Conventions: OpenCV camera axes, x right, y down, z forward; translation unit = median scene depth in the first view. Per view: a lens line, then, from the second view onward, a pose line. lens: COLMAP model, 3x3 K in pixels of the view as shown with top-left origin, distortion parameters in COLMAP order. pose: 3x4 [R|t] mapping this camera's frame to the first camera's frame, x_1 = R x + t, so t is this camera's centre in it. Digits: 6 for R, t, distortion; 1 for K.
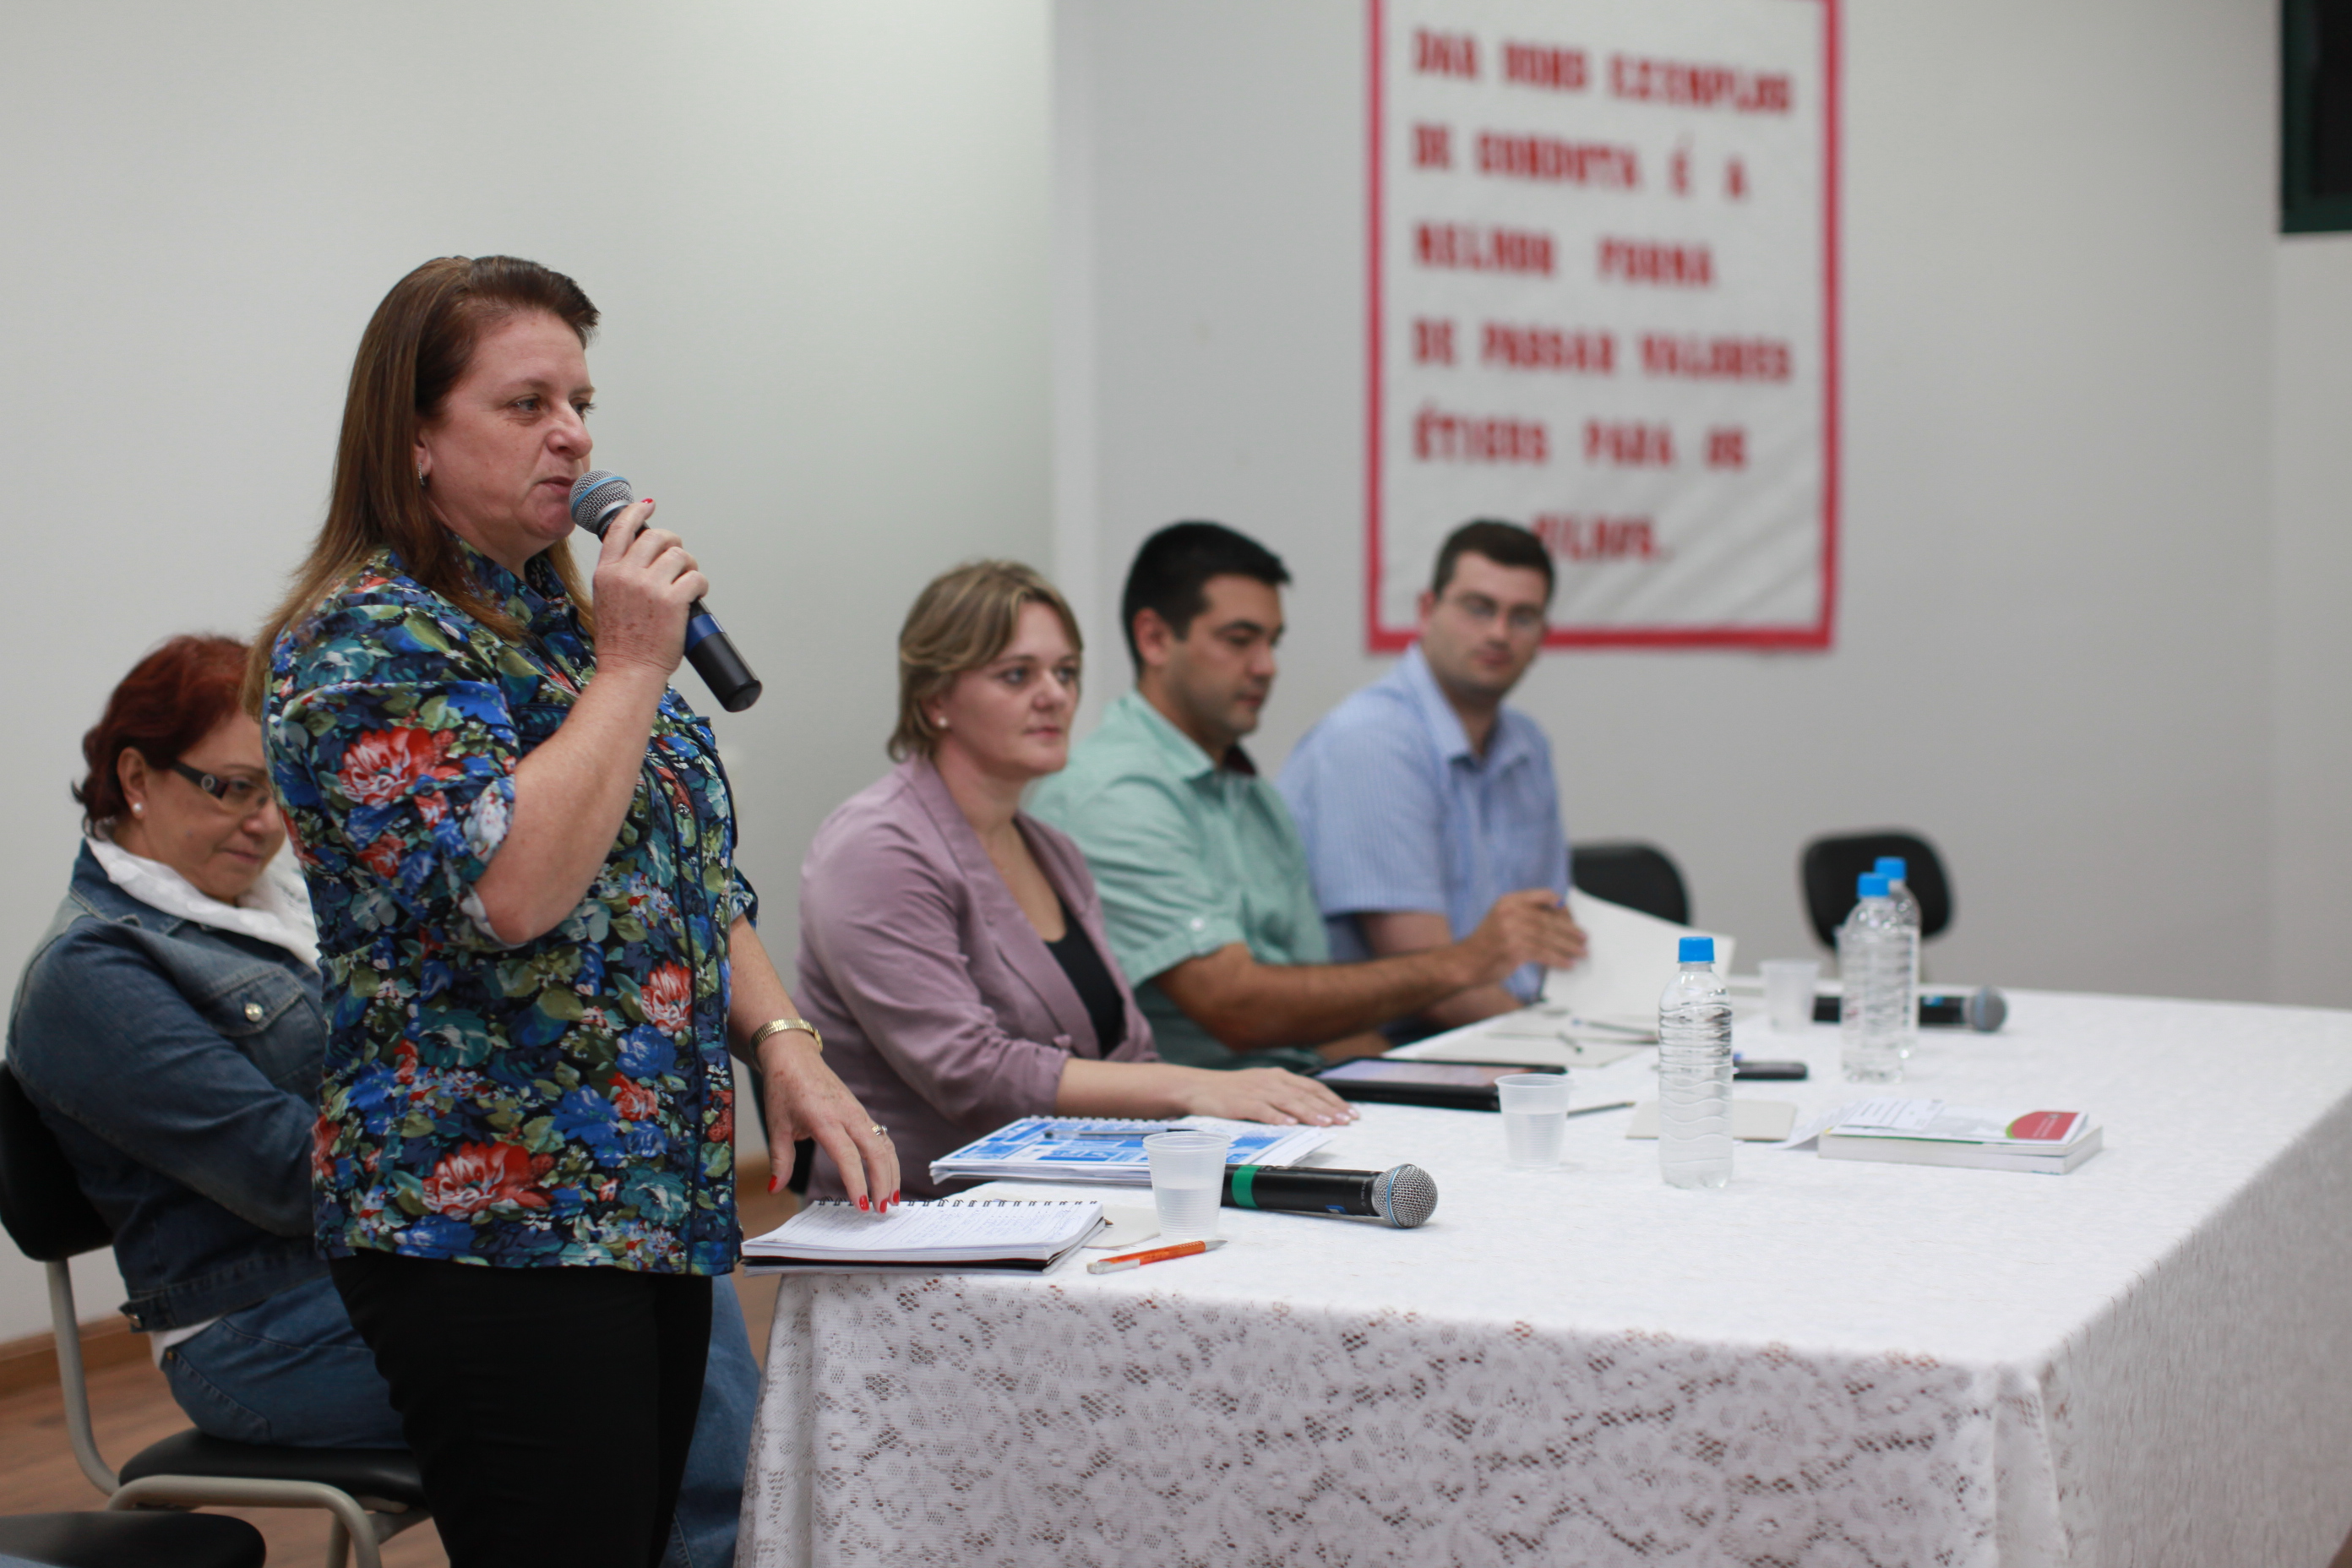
lens RADIAL K [[3570.6, 0, 1176.0], [0, 3570.6, 784.0], [0, 0, 1]] dist [-0.226905, 0.540252]
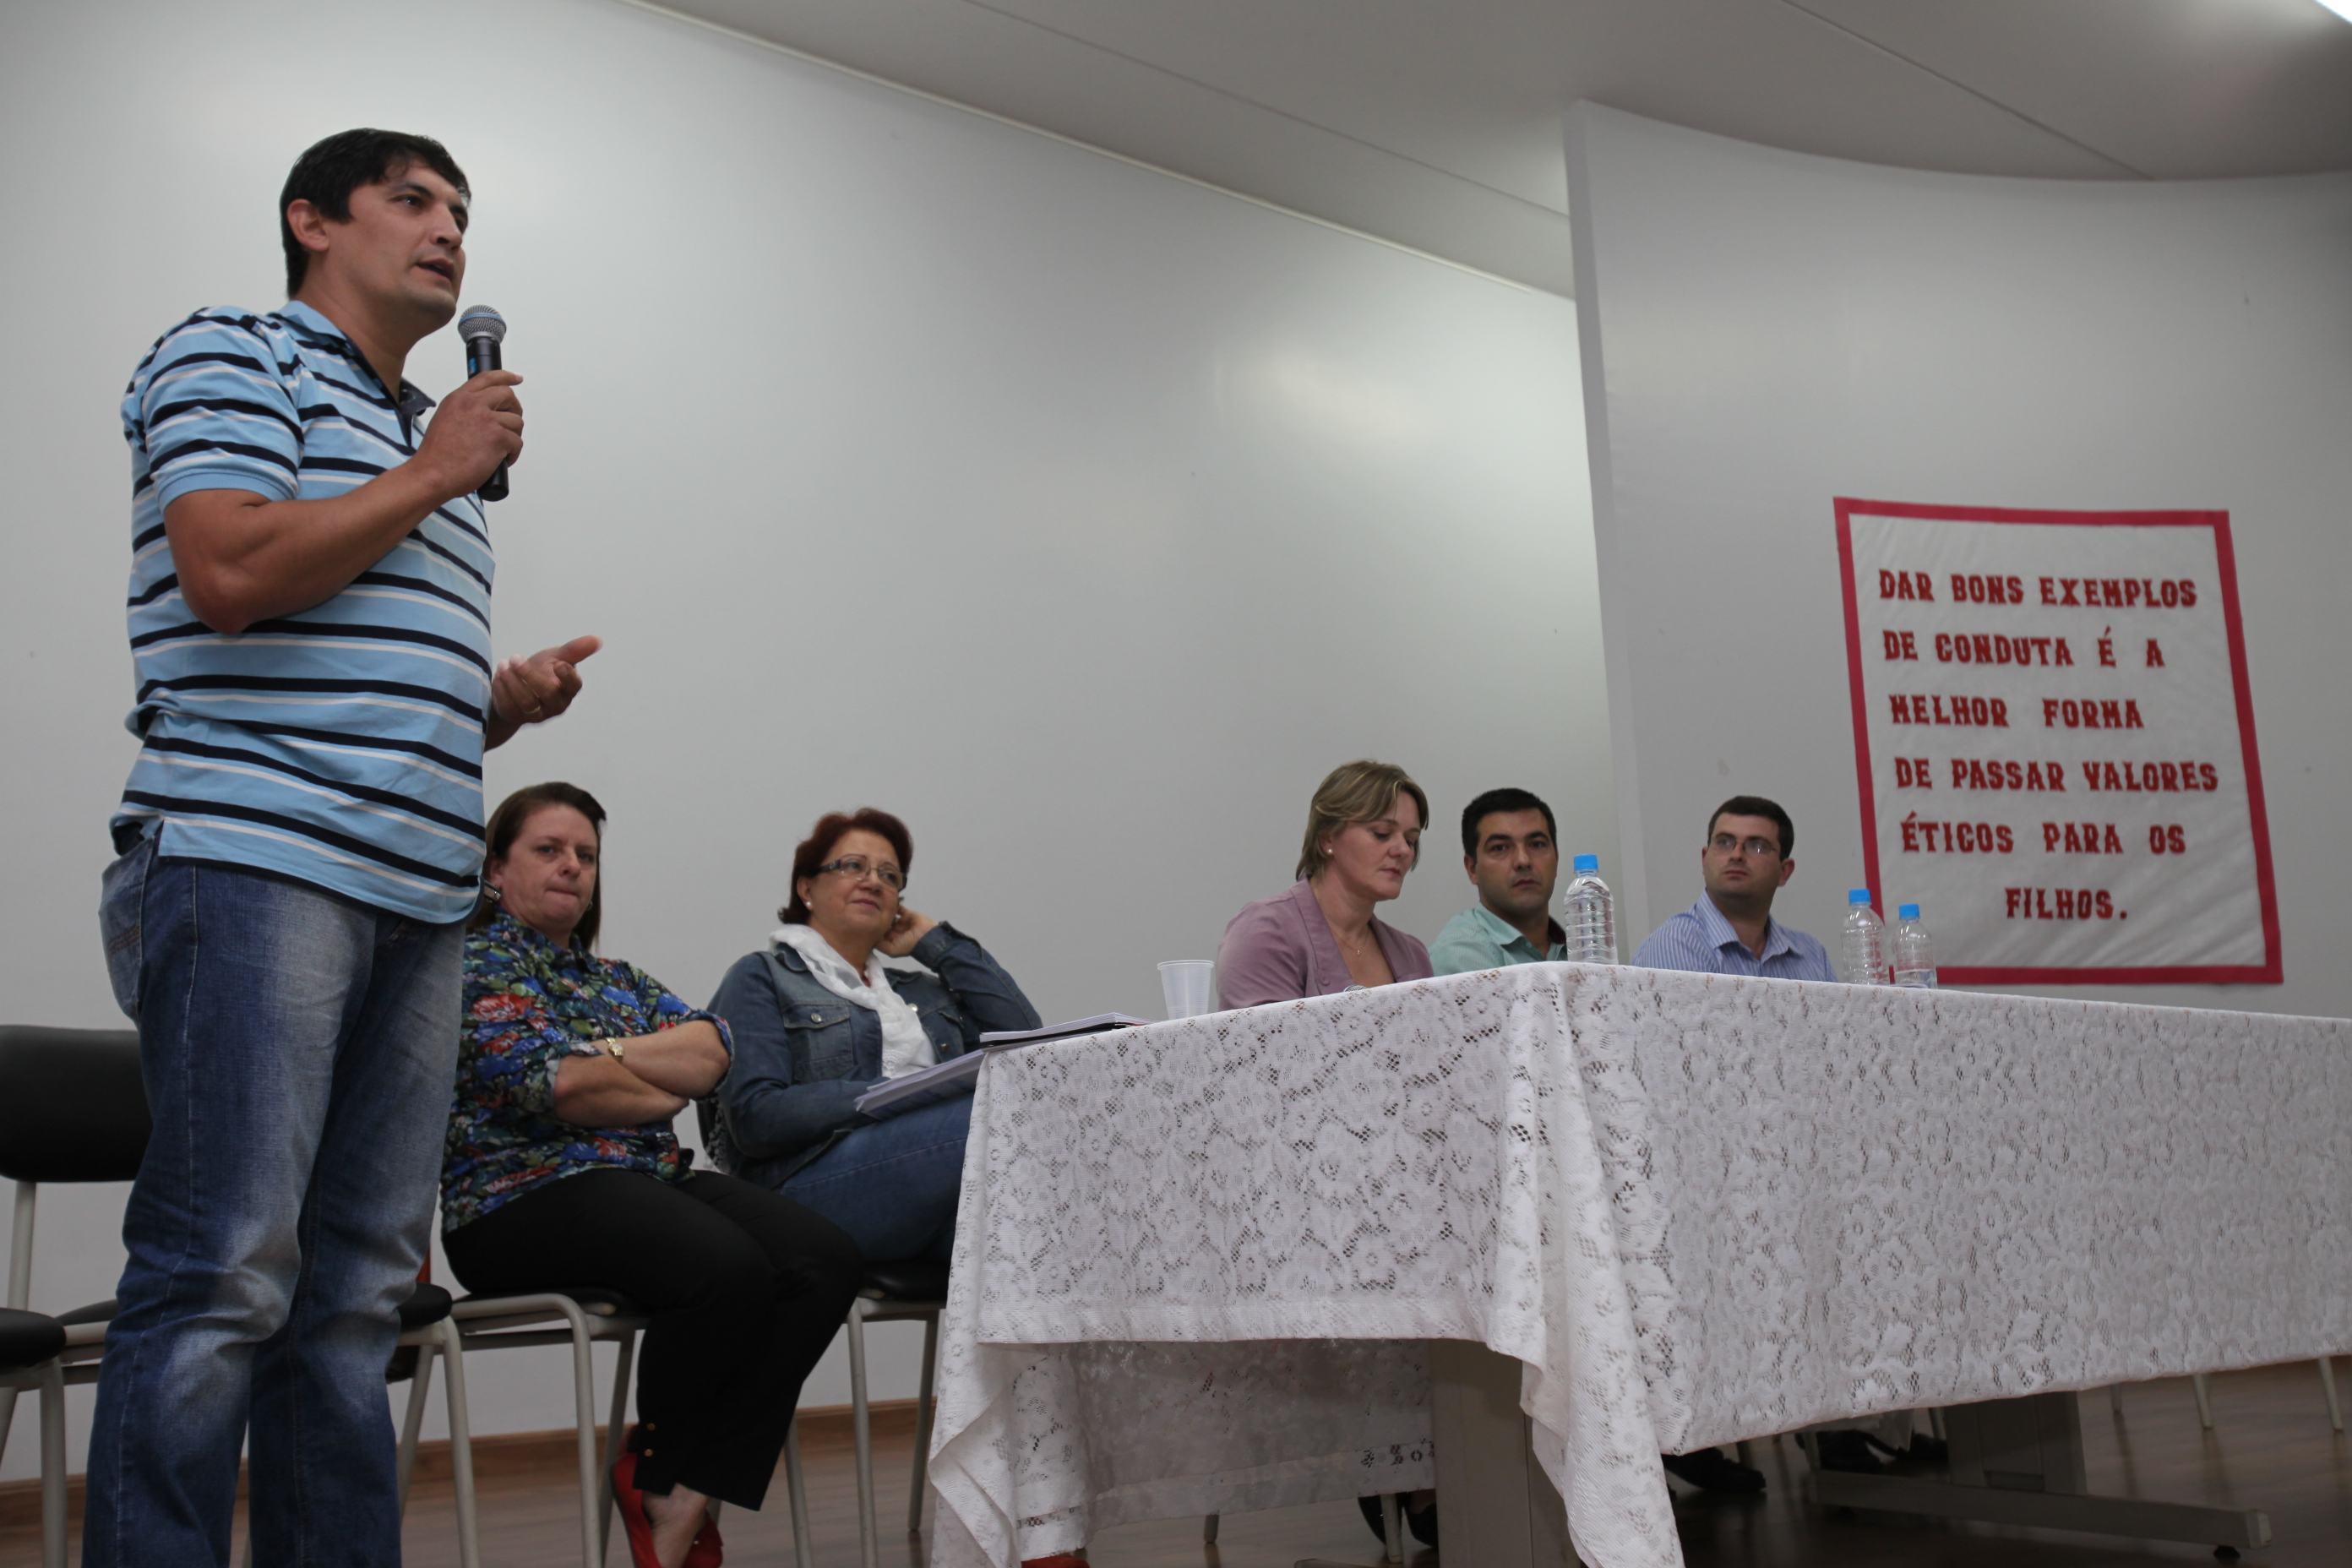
lens RADIAL K [[2308.0, 0, 1138.6], [0, 2308.0, 758.4], [0, 0, 1]] dist [0.007545, 0.015846]
pose [[0.907742, -0.108379, -0.405287, 0.268492], [0.001166, 0.966703, -0.255898, 0.181409], [0.419526, 0.231817, 0.877644, 0.030275]]
